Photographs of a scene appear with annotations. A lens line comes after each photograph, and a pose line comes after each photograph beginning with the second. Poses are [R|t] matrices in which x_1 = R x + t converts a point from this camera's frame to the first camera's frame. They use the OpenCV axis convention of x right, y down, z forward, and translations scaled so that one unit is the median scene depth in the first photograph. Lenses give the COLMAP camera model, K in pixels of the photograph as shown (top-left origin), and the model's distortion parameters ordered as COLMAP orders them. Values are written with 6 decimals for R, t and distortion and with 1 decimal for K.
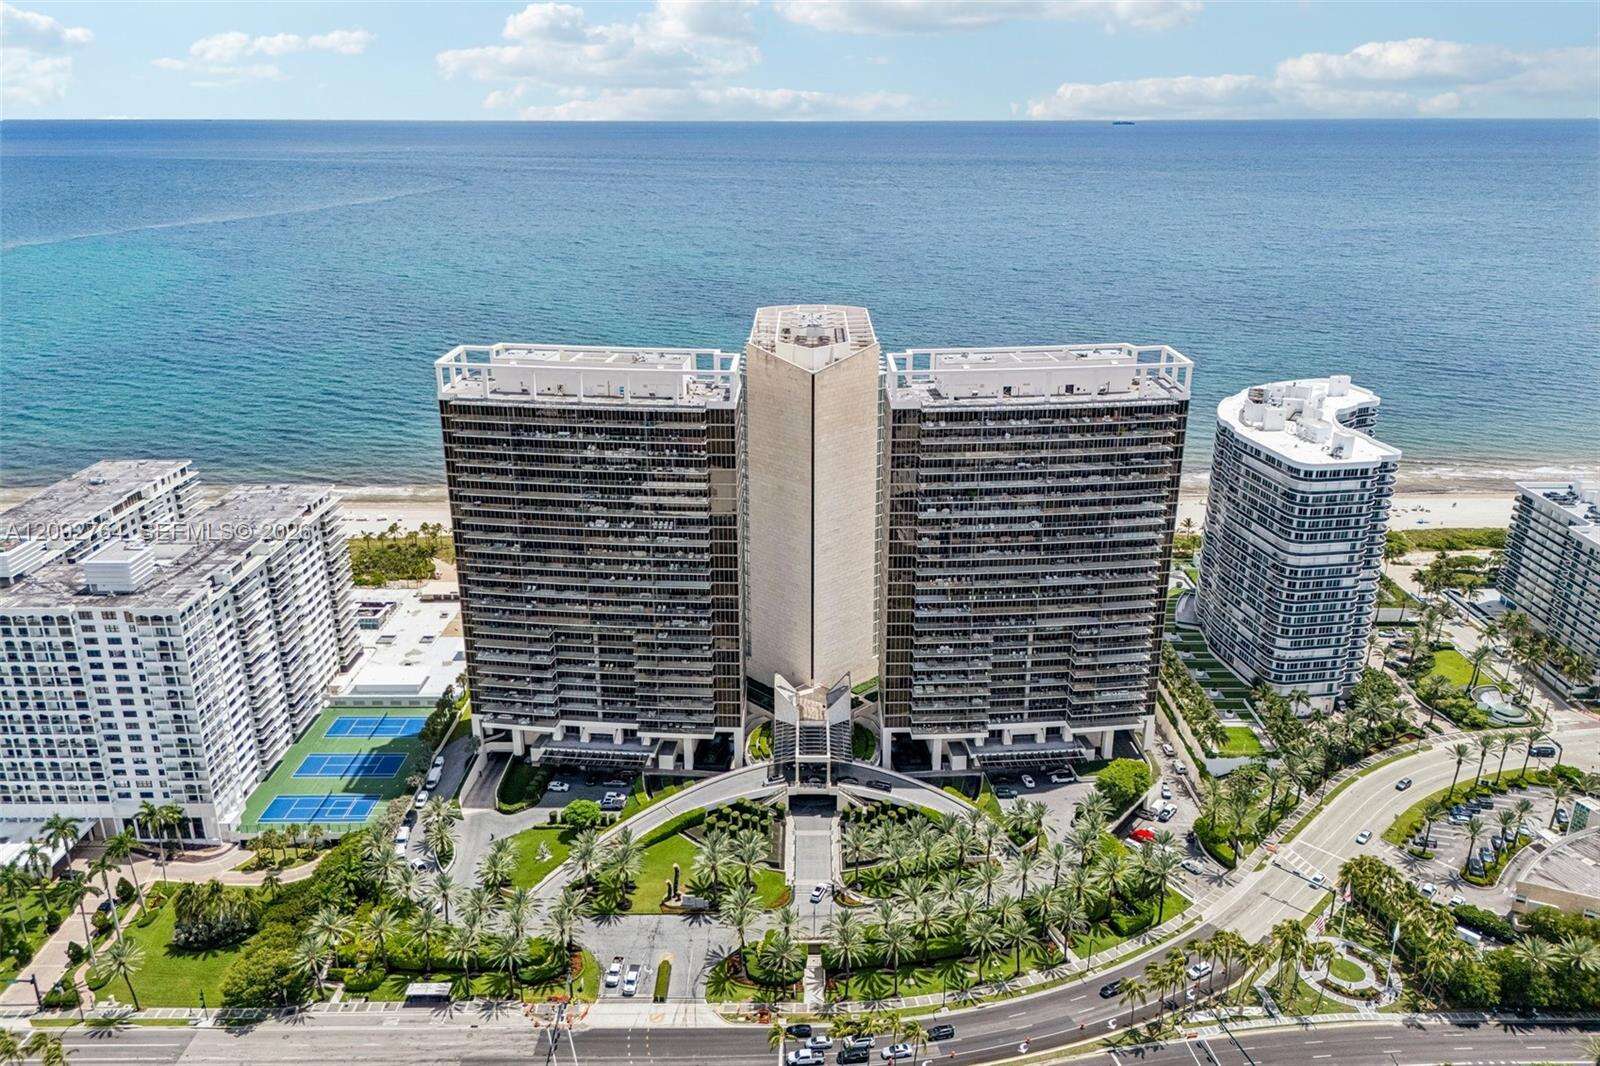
lens RADIAL K [[1191.8, 0, 799.7], [0, 1191.8, 533.2], [0, 0, 1]] dist [0.021529, -0.036819]
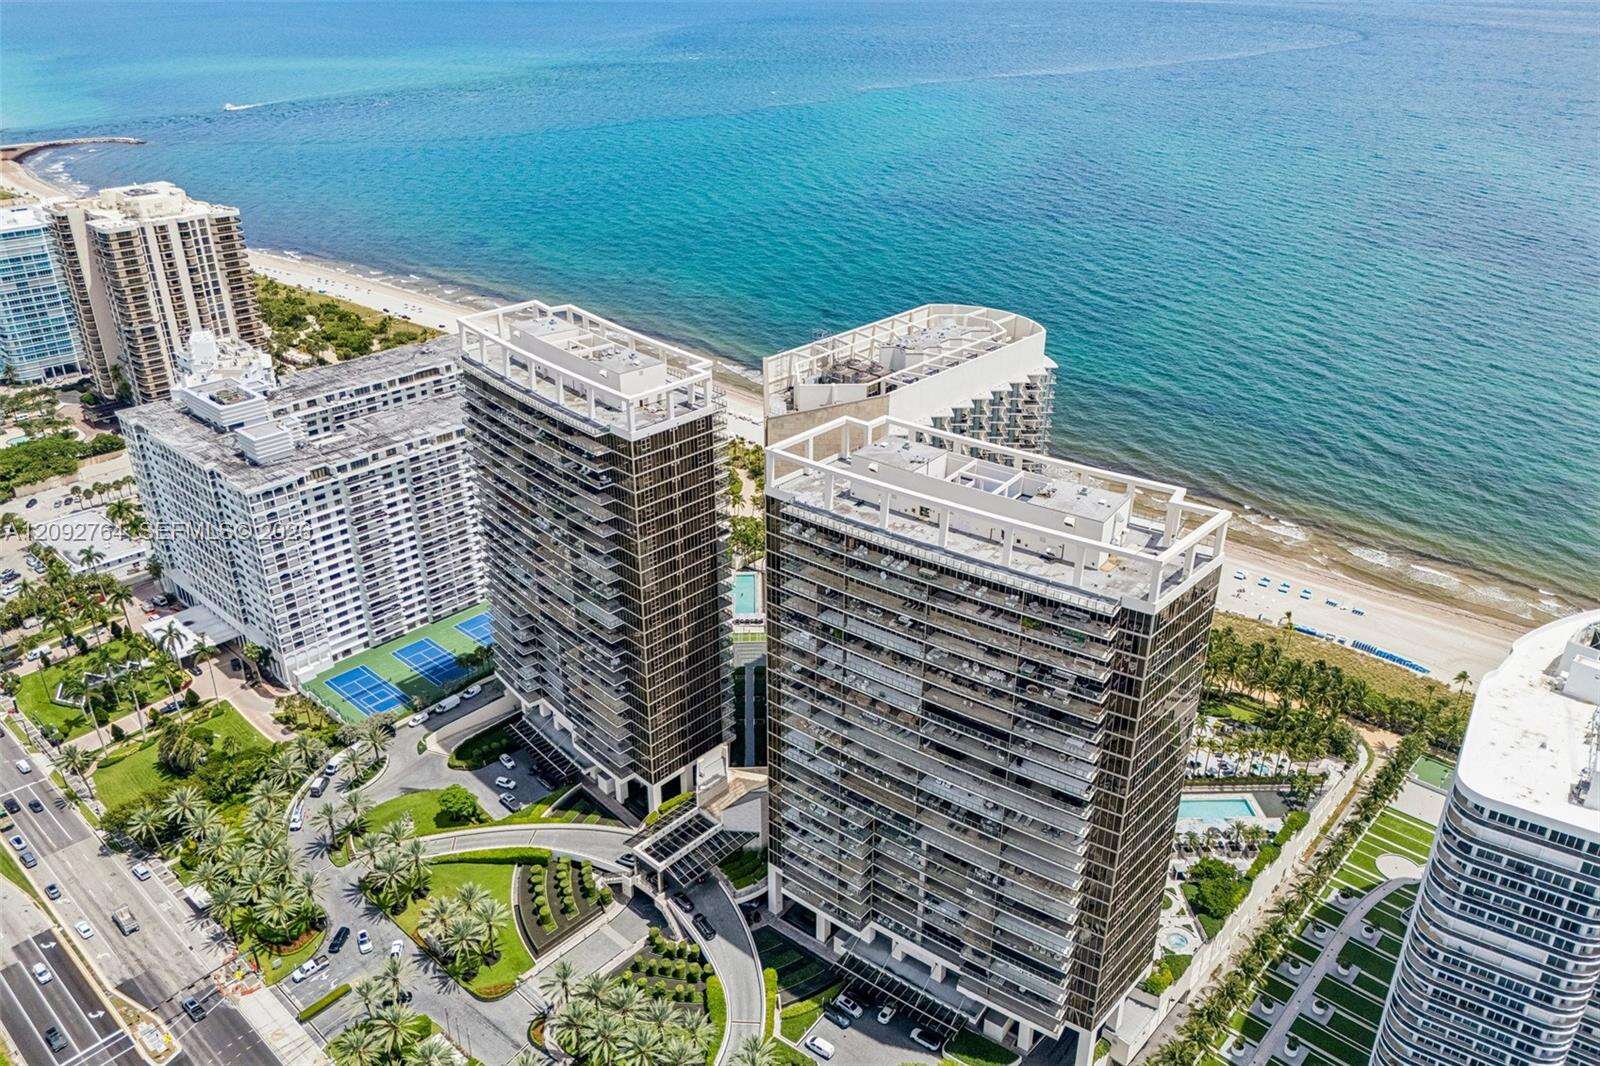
lens RADIAL K [[1191.8, 0, 800.5], [0, 1191.8, 530.0], [0, 0, 1]] dist [0.021529, -0.036819]
pose [[0.755902, 0.312953, -0.575041, 0.495616], [-0.251236, 0.949763, 0.186631, -0.222459], [0.604559, 0.003396, 0.796553, 0.349533]]
